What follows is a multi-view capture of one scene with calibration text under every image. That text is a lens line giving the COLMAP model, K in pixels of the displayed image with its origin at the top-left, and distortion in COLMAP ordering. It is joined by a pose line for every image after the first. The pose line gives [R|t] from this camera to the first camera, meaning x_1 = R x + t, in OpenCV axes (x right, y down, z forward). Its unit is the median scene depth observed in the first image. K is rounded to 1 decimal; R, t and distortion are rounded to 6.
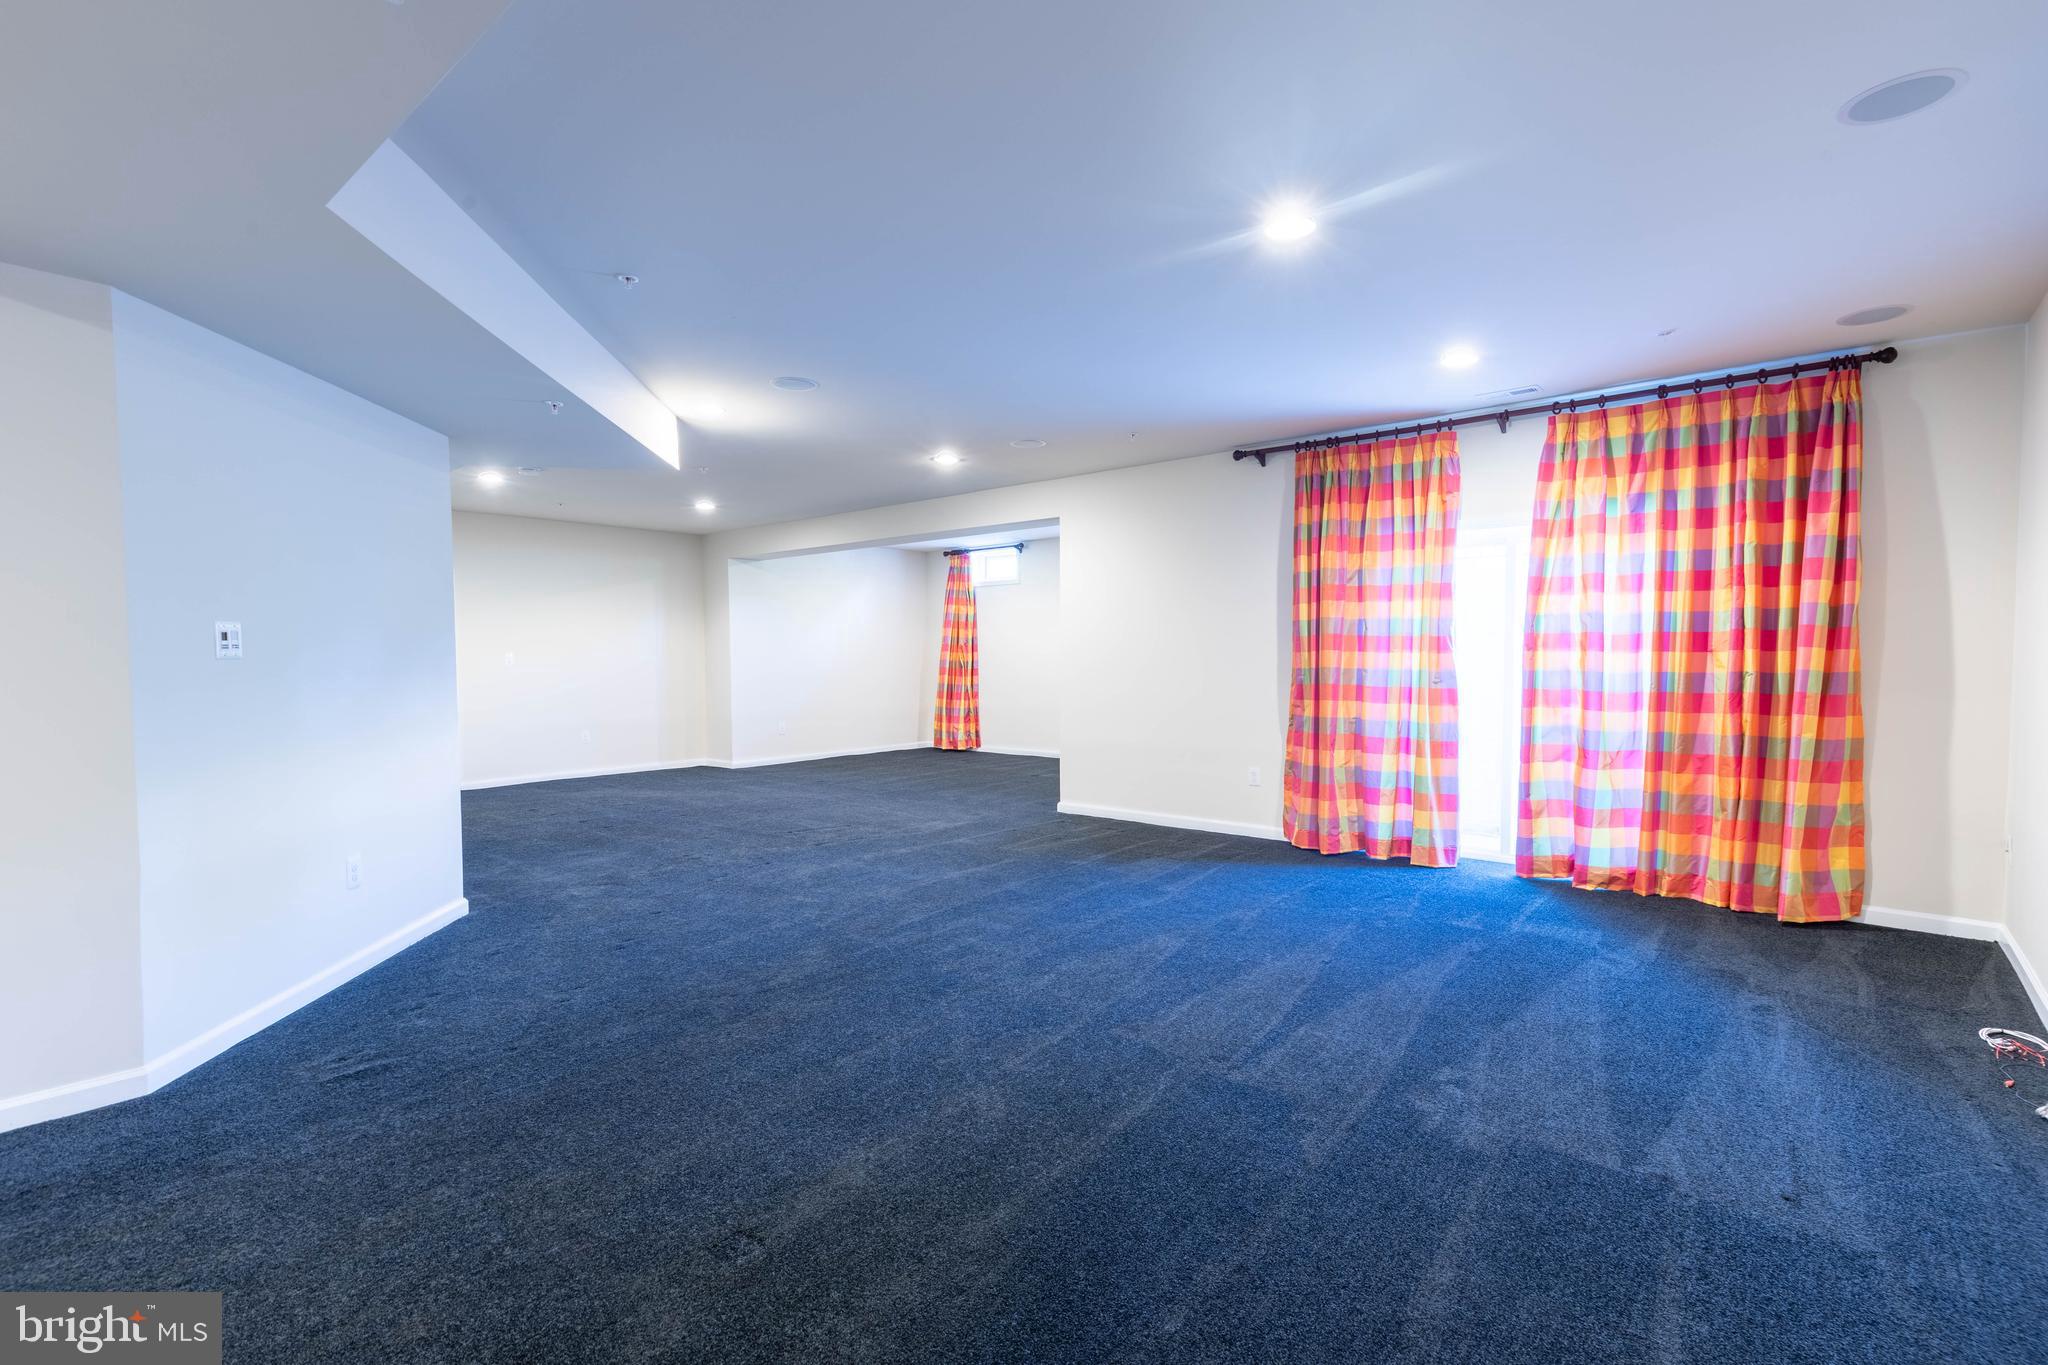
lens RADIAL K [[937.2, 0, 1026.0], [0, 937.2, 690.4], [0, 0, 1]] dist [0.007587, -0.001639]
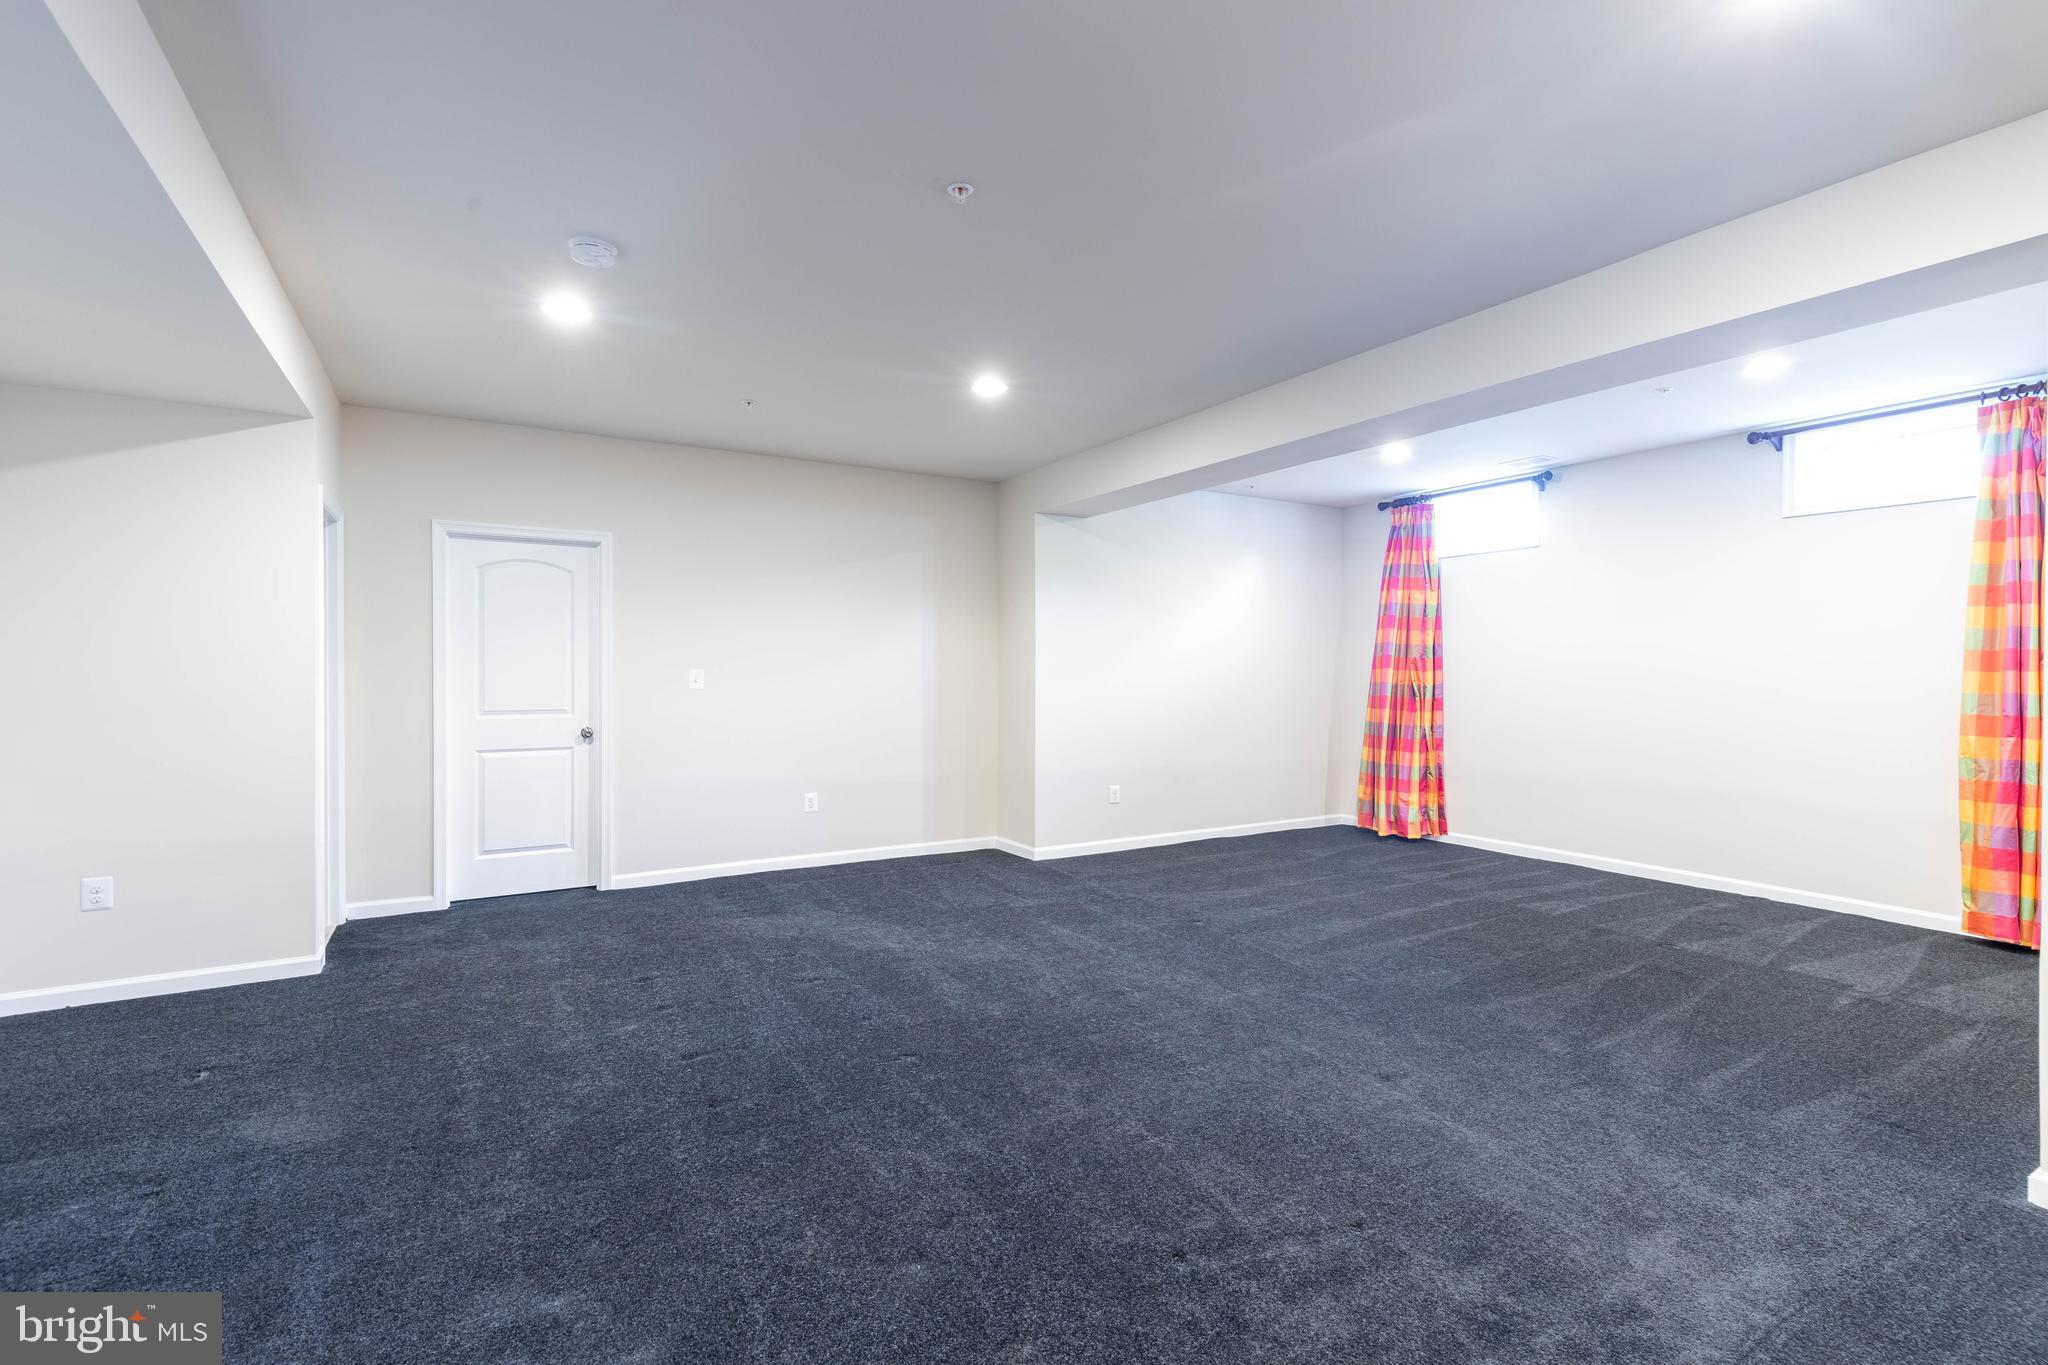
lens RADIAL K [[937.2, 0, 1026.0], [0, 937.2, 690.4], [0, 0, 1]] dist [0.007587, -0.001639]
pose [[0.945752, 0.016361, -0.324477, -0.153281], [-0.021945, 0.999667, -0.013558, -0.021095], [0.324147, 0.019943, 0.945796, 0.525755]]
